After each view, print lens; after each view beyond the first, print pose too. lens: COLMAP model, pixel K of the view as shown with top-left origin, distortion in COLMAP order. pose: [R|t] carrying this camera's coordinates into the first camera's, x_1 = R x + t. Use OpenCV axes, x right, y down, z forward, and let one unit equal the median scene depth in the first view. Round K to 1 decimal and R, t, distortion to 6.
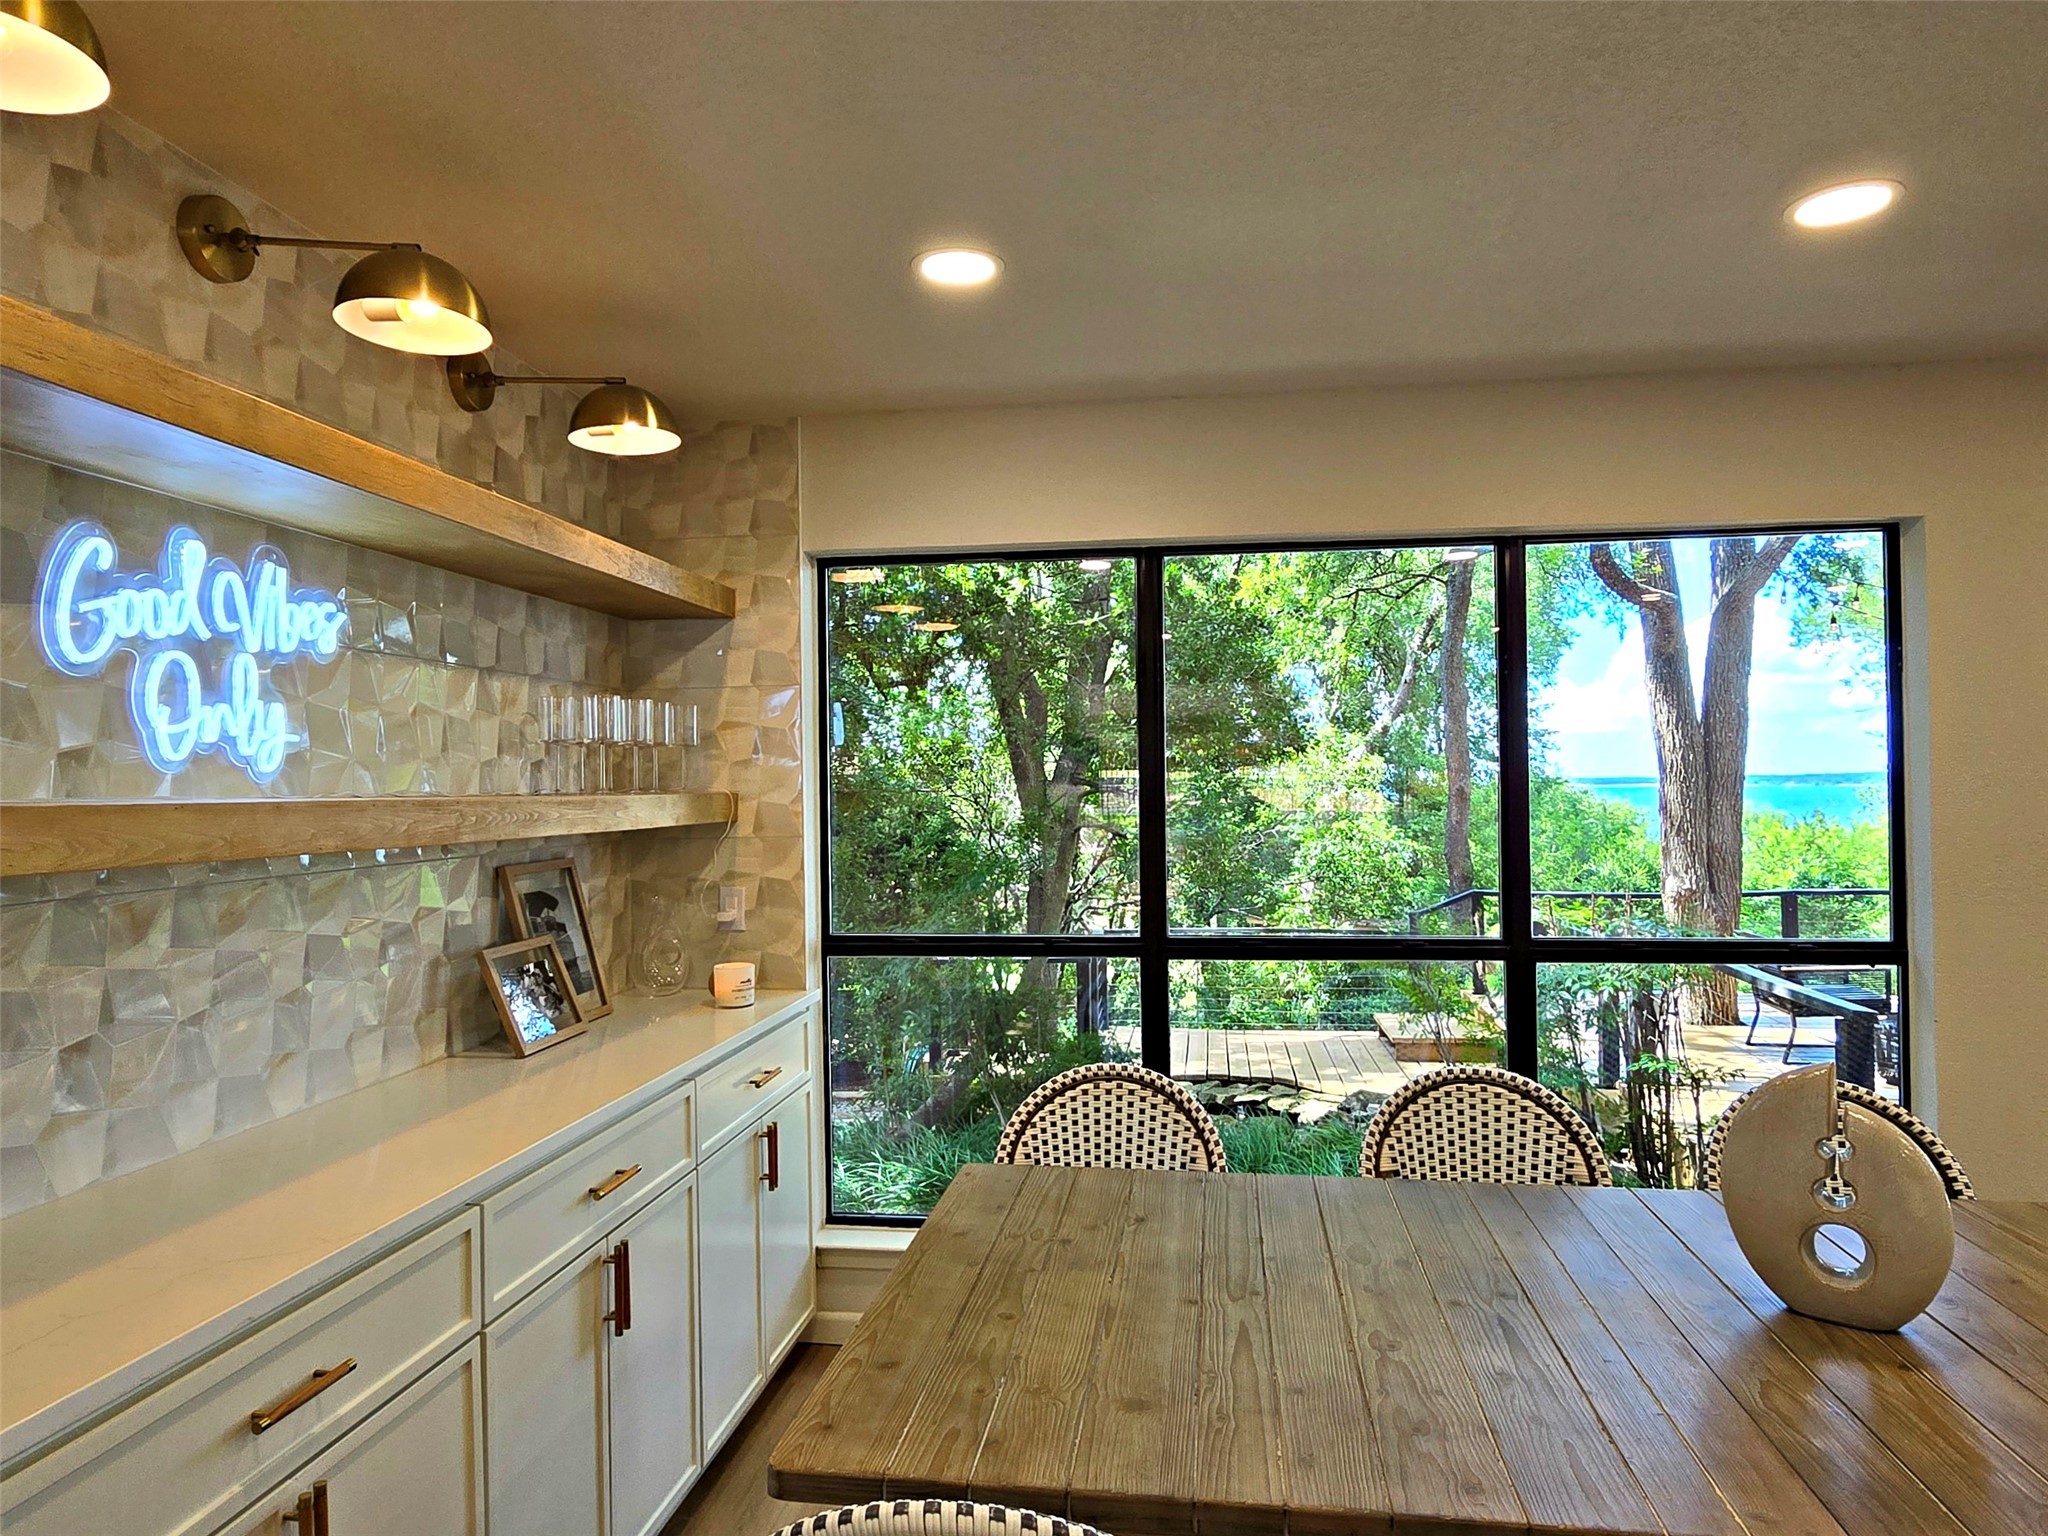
lens RADIAL K [[1303.0, 0, 1032.5], [0, 1303.0, 776.6], [0, 0, 1]] dist [-0.002576, -0.000904]
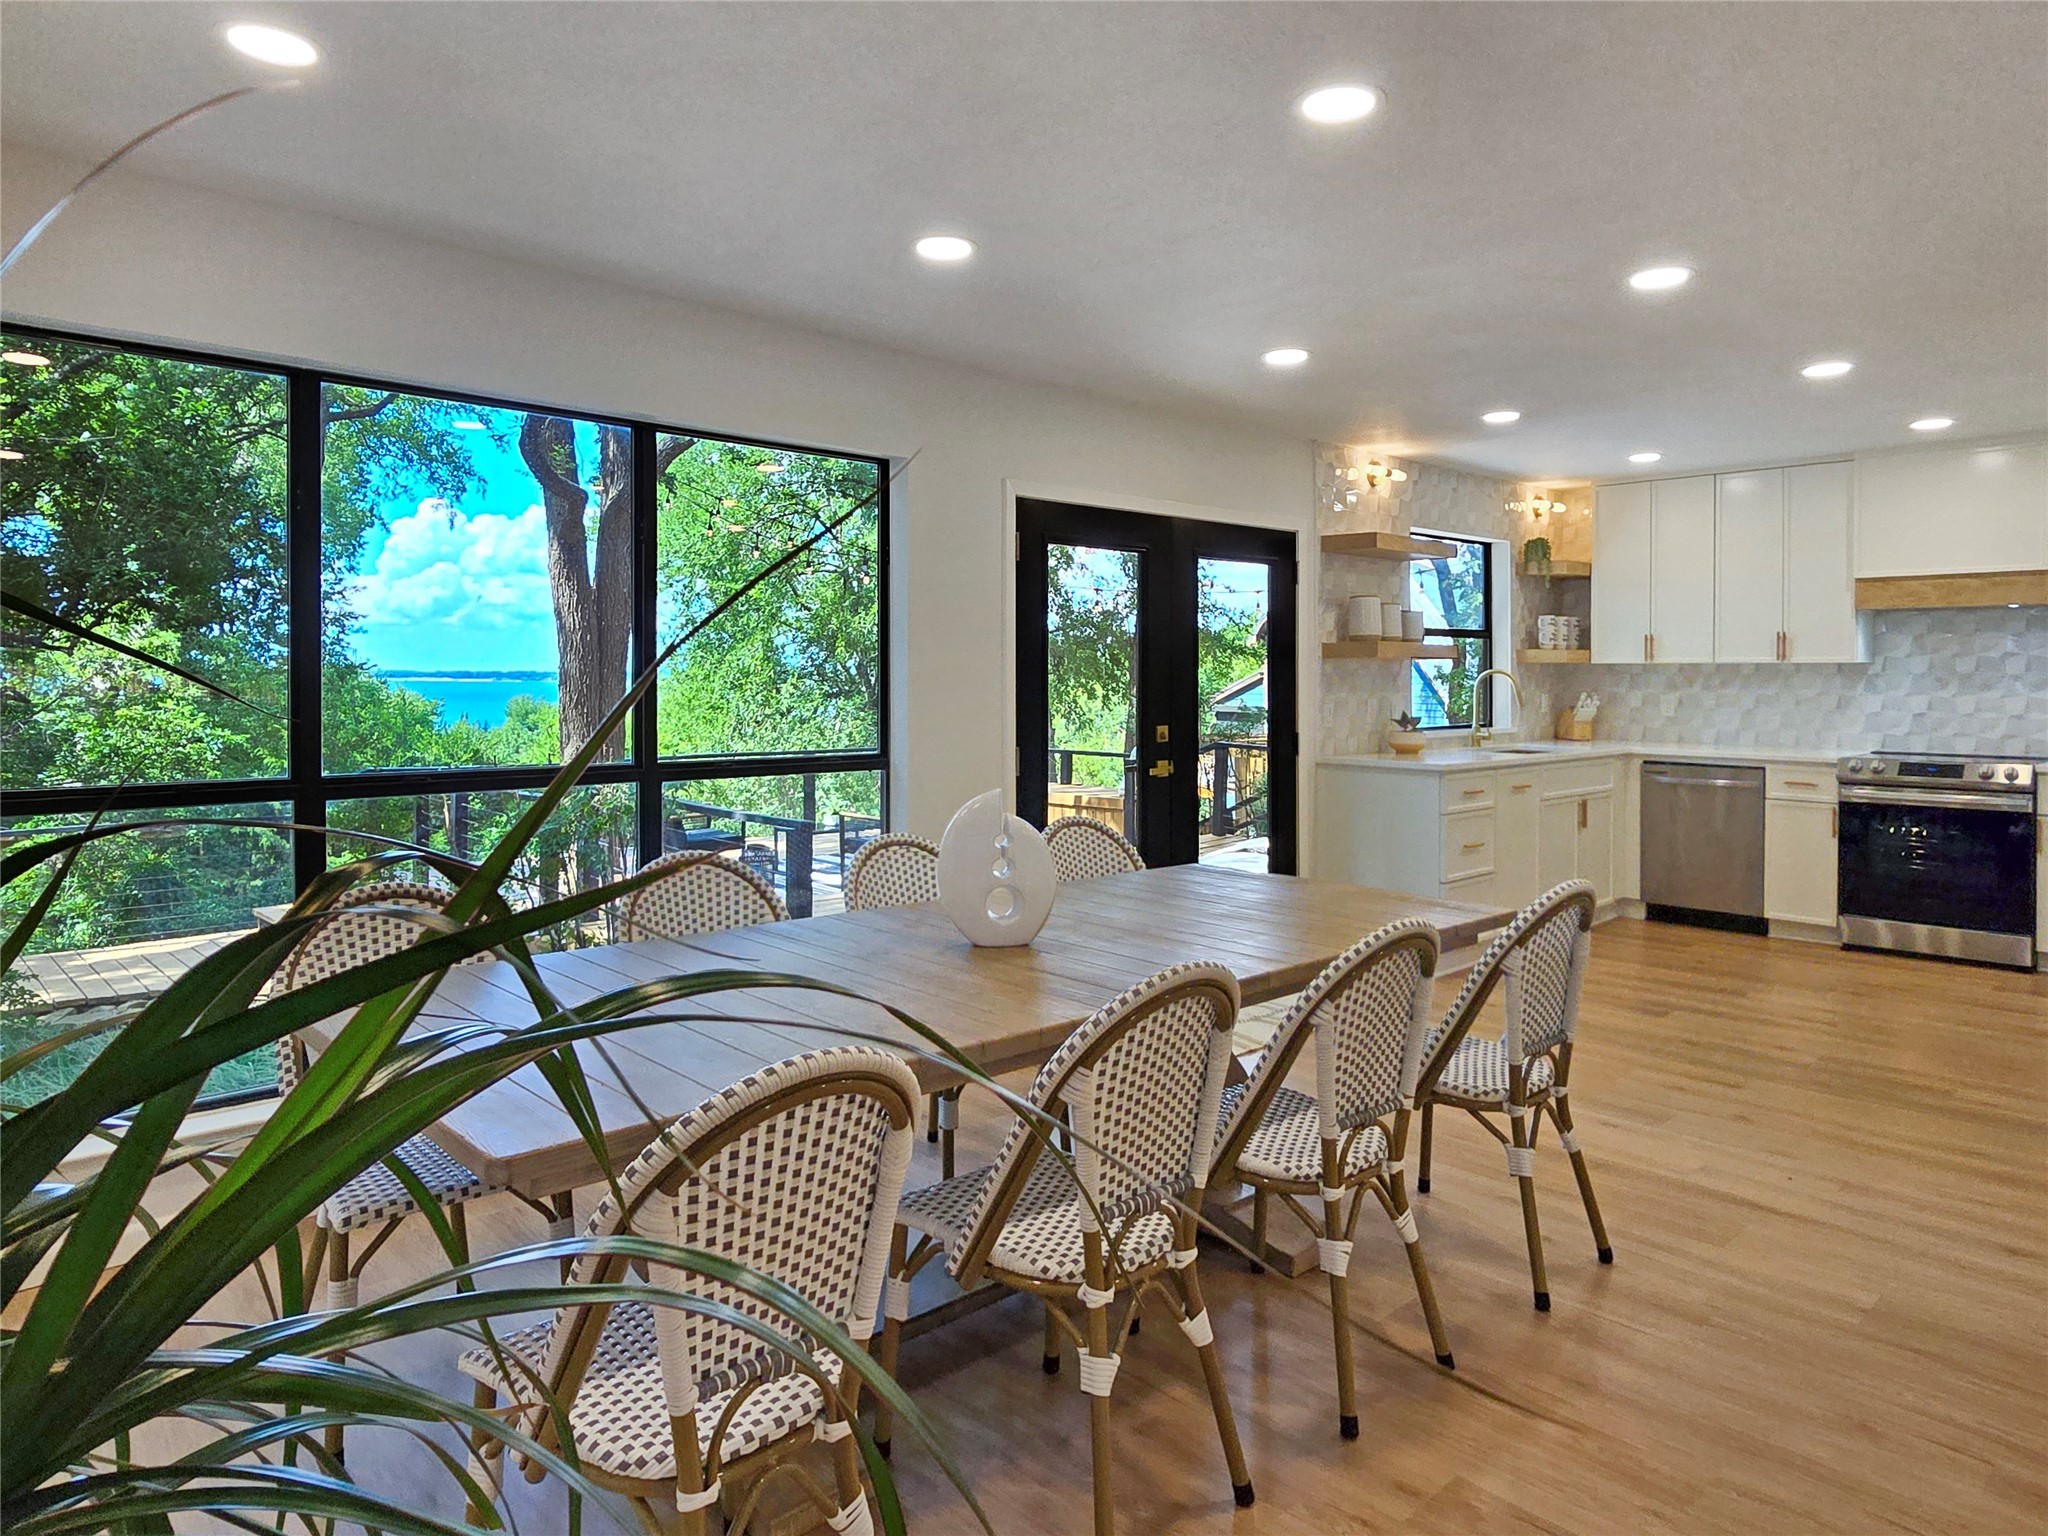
lens RADIAL K [[1303.0, 0, 1032.5], [0, 1303.0, 776.6], [0, 0, 1]] dist [-0.002576, -0.000904]
pose [[0.635891, -0.049177, 0.770210, -0.402482], [-0.013668, 0.997094, 0.074948, 0.052668], [-0.771658, -0.058186, 0.633371, -0.037576]]
